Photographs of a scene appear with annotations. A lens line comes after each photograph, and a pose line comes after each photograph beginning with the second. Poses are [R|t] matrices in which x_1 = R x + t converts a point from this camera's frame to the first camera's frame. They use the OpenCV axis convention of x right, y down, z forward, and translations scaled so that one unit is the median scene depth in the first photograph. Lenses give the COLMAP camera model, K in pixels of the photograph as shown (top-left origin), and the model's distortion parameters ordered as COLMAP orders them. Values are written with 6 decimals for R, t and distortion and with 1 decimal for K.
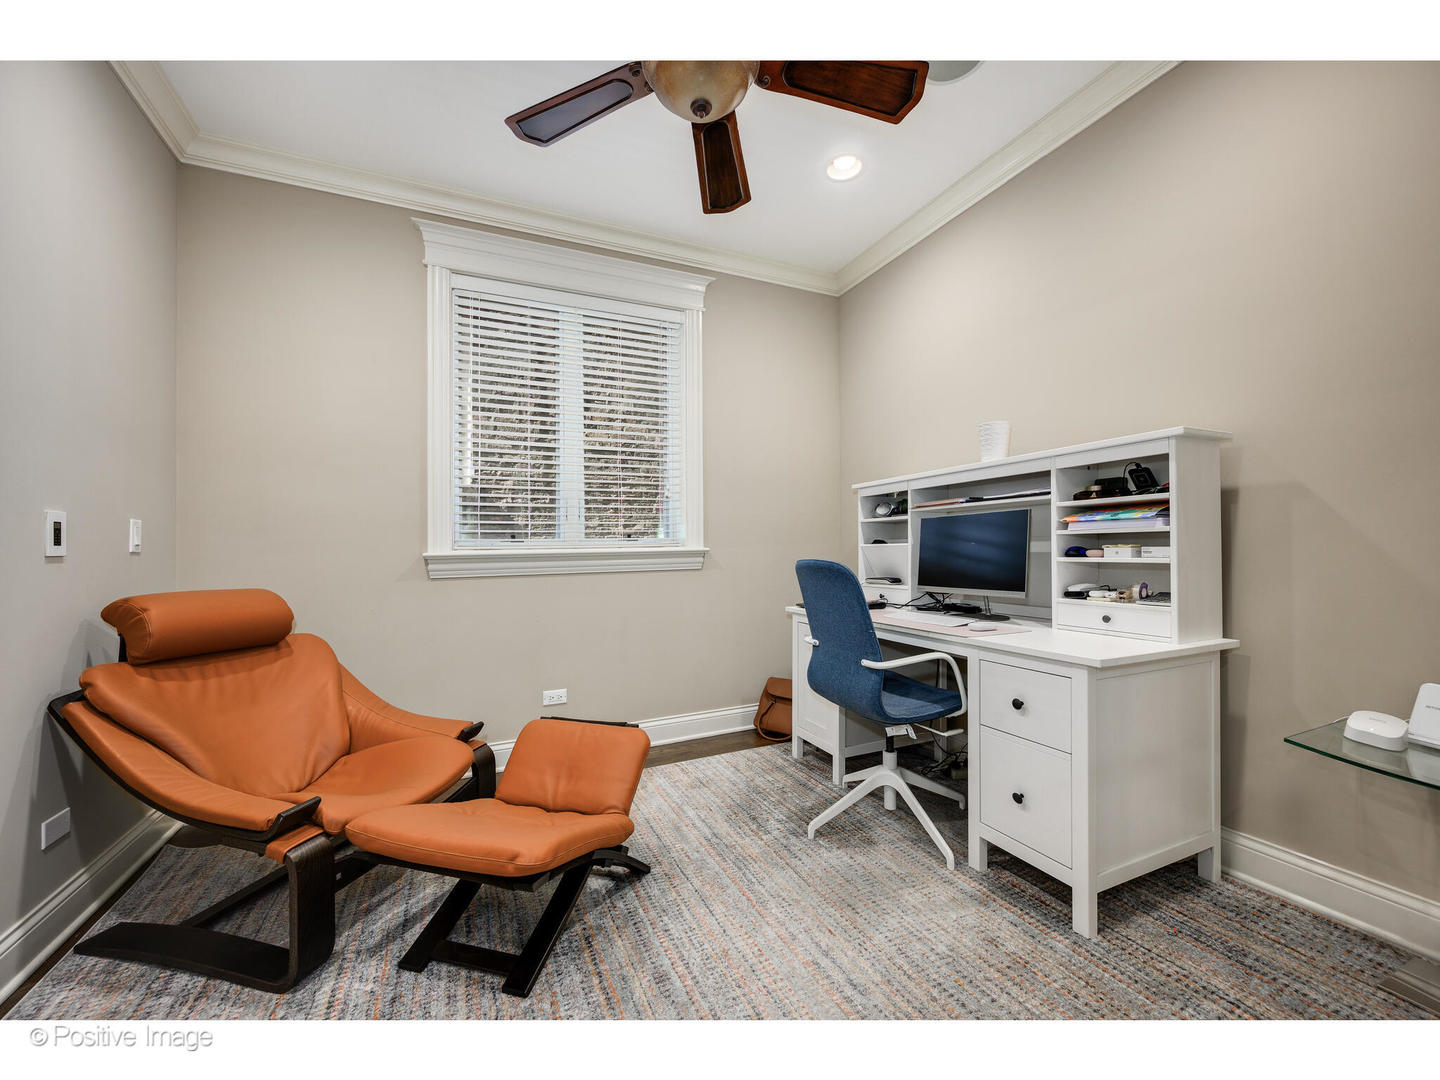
lens RADIAL K [[566.4, 0, 715.6], [0, 566.4, 542.5], [0, 0, 1]] dist [-0.000600, 0.001108]
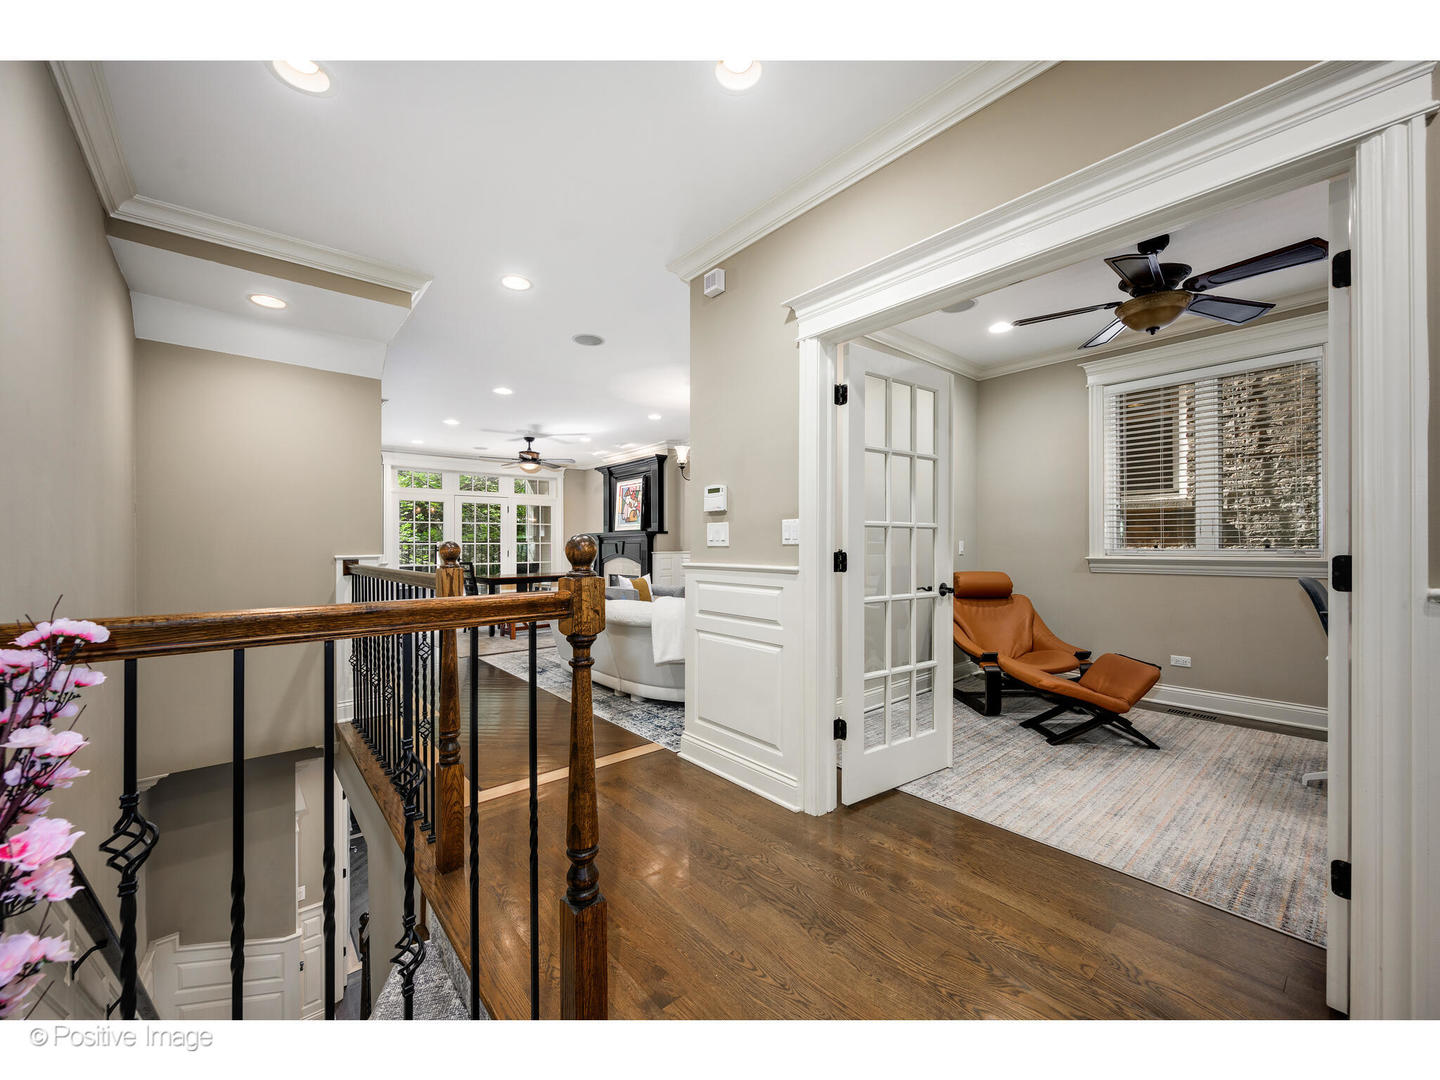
lens RADIAL K [[566.4, 0, 728.0], [0, 566.4, 537.1], [0, 0, 1]] dist [-0.000600, 0.001108]
pose [[0.282040, 0.009288, -0.959358, 1.108284], [0.017672, 0.999733, 0.014874, -0.115700], [0.959240, -0.021148, 0.281800, -0.706594]]
